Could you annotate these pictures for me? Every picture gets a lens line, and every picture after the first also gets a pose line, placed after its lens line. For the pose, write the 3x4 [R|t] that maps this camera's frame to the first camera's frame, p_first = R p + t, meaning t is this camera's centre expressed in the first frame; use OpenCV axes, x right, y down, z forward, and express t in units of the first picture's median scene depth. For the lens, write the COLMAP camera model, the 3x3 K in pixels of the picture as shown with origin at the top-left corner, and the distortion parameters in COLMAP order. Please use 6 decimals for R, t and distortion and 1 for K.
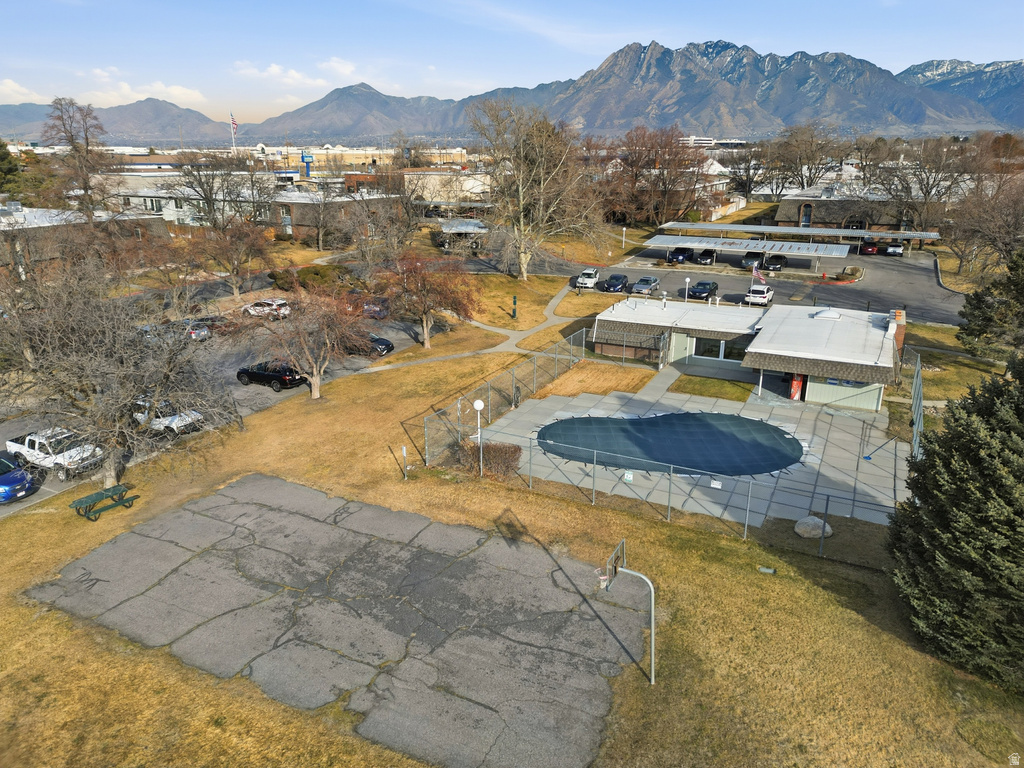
lens RADIAL K [[719.7, 0, 510.9], [0, 719.7, 383.8], [0, 0, 1]] dist [0.039141, -0.005195]
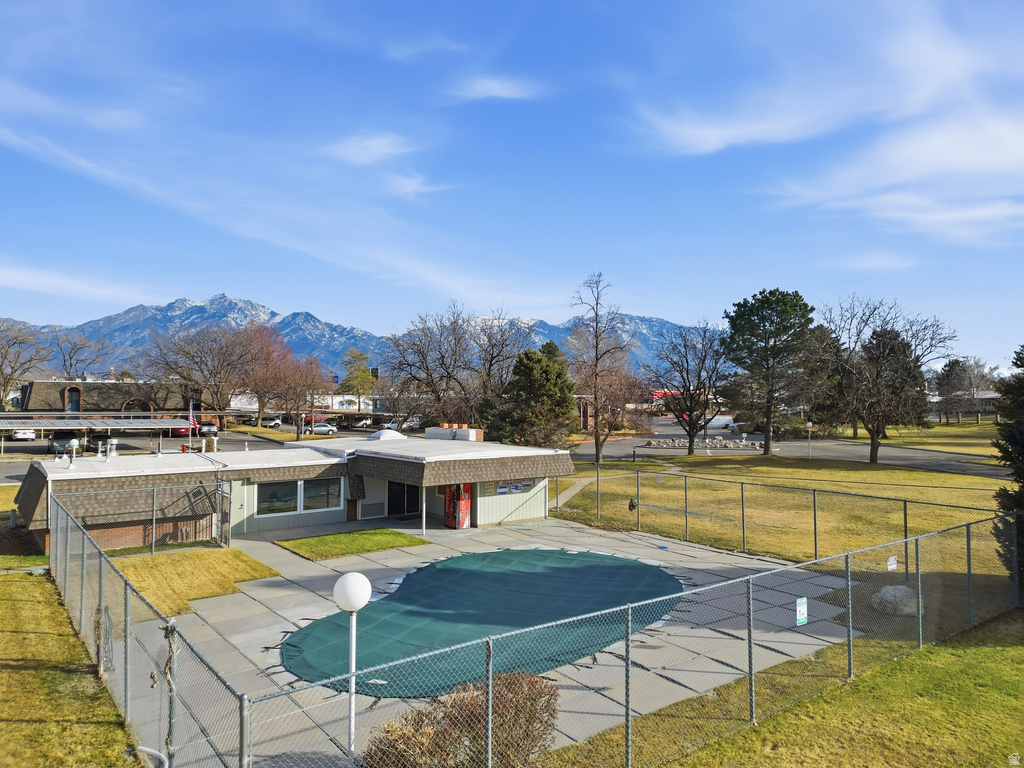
lens RADIAL K [[719.7, 0, 512.1], [0, 719.7, 384.1], [0, 0, 1]] dist [0.039141, -0.005195]
pose [[0.439941, 0.018732, 0.897831, -0.216409], [0.278340, 0.947703, -0.156160, 0.011701], [-0.853803, 0.318604, 0.411719, 0.631302]]
